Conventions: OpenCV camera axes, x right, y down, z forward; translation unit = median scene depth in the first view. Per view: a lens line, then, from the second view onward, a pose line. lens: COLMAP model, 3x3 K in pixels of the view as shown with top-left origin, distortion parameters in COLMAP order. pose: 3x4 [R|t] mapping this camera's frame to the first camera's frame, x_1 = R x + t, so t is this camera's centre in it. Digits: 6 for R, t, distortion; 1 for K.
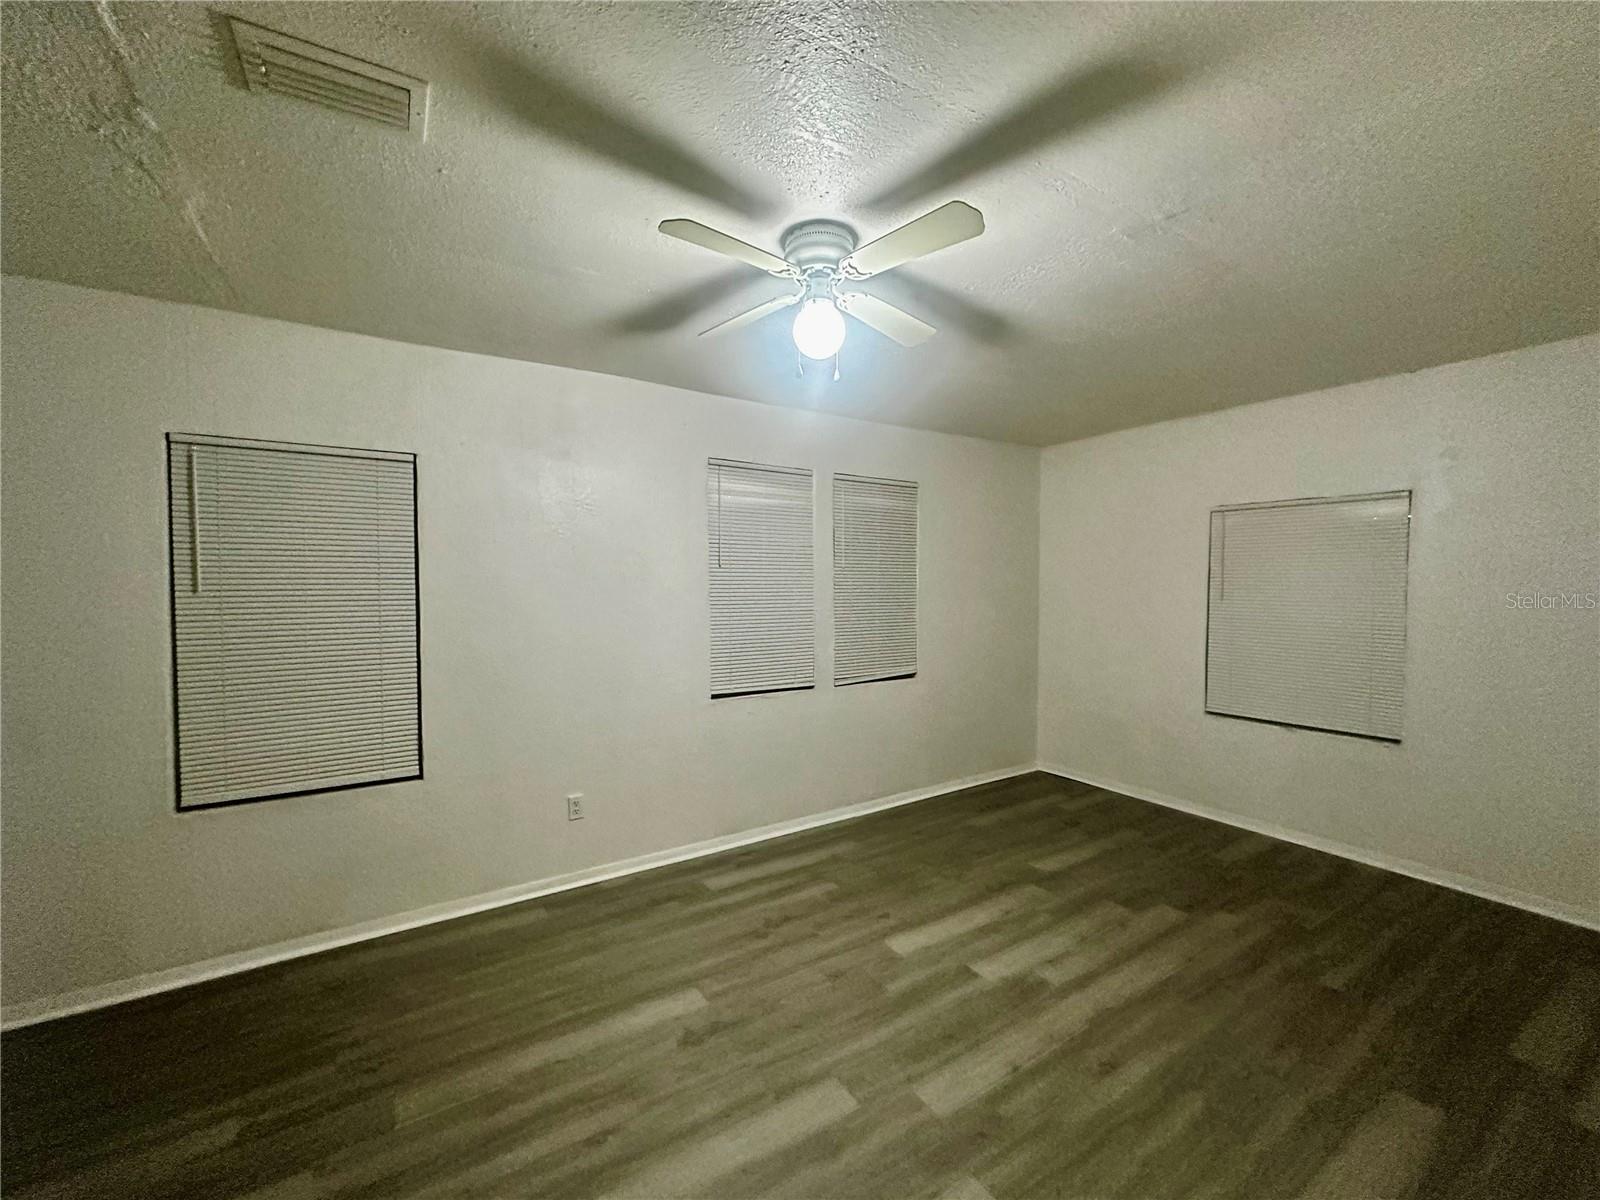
lens RADIAL K [[642.9, 0, 800.0], [0, 642.9, 600.0], [0, 0, 1]] dist [0.000043, -0.000067]
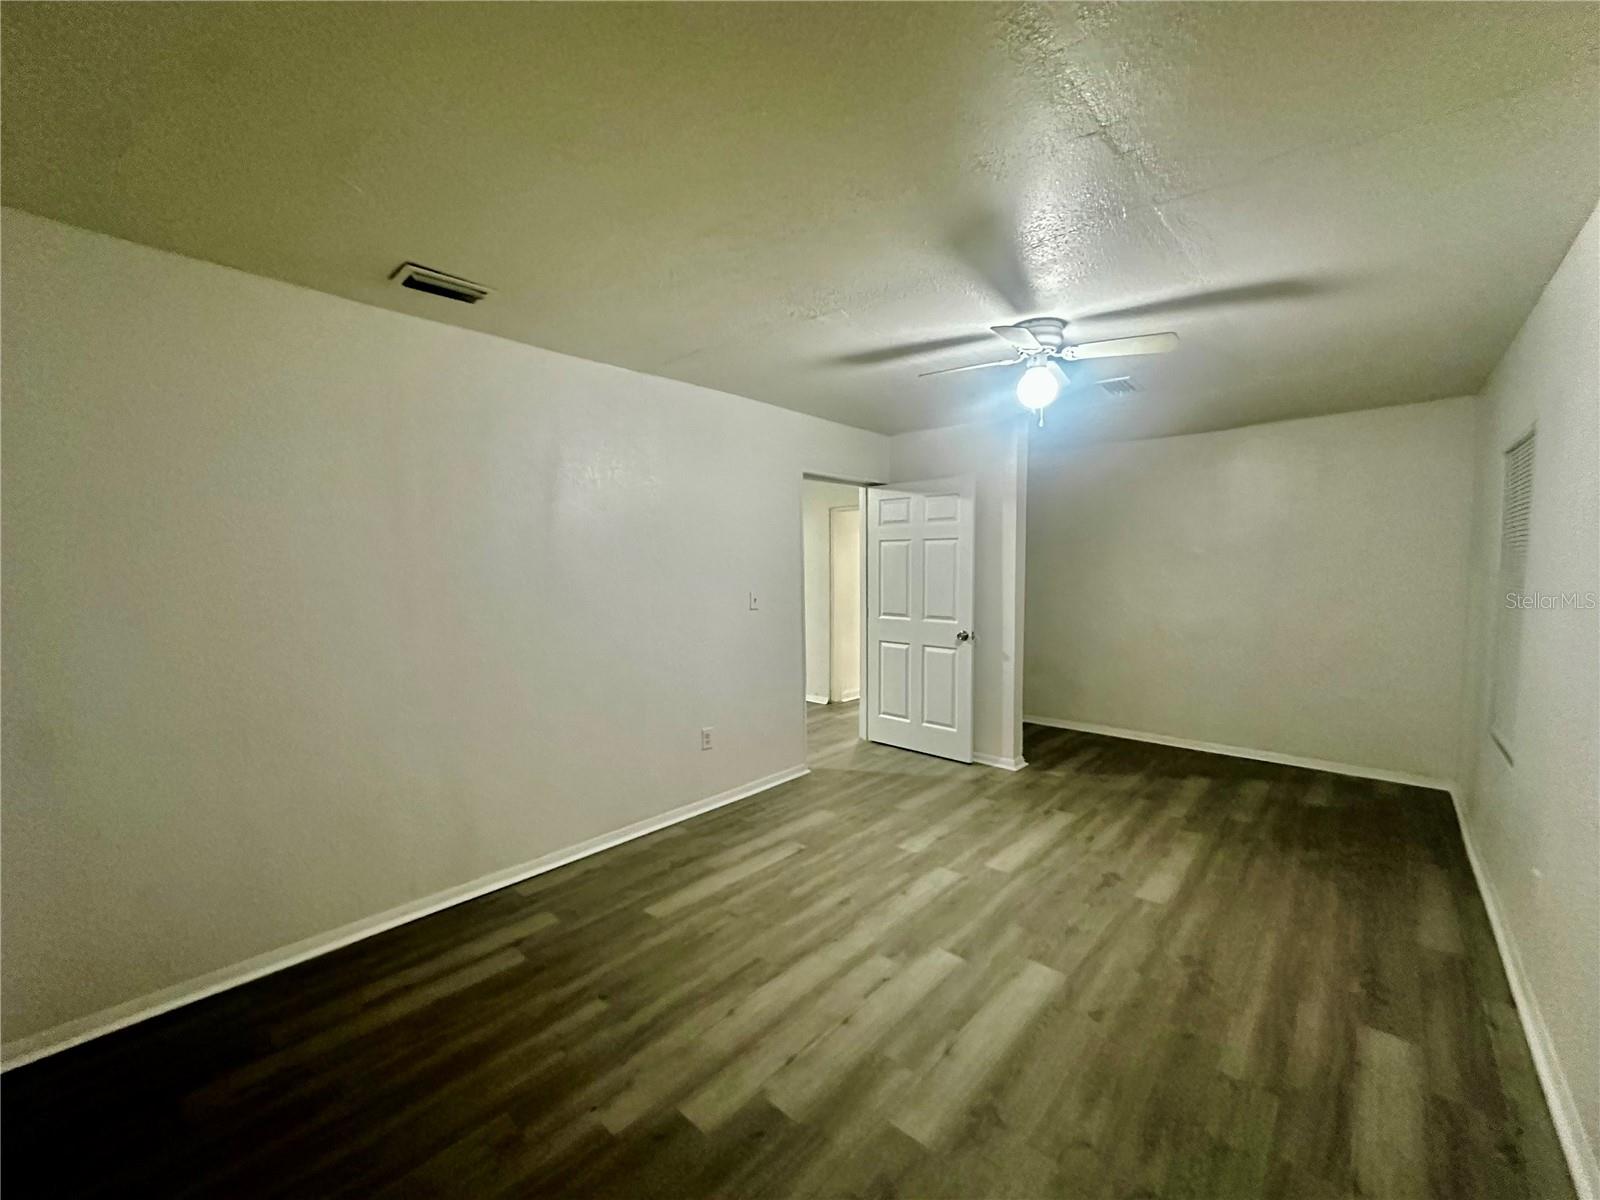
lens RADIAL K [[642.9, 0, 800.0], [0, 642.9, 600.0], [0, 0, 1]] dist [0.000043, -0.000067]
pose [[-0.966005, 0.022811, -0.257516, 0.756896], [0.000641, 0.996308, 0.085853, -0.057380], [0.258523, 0.082769, -0.962453, 1.872081]]
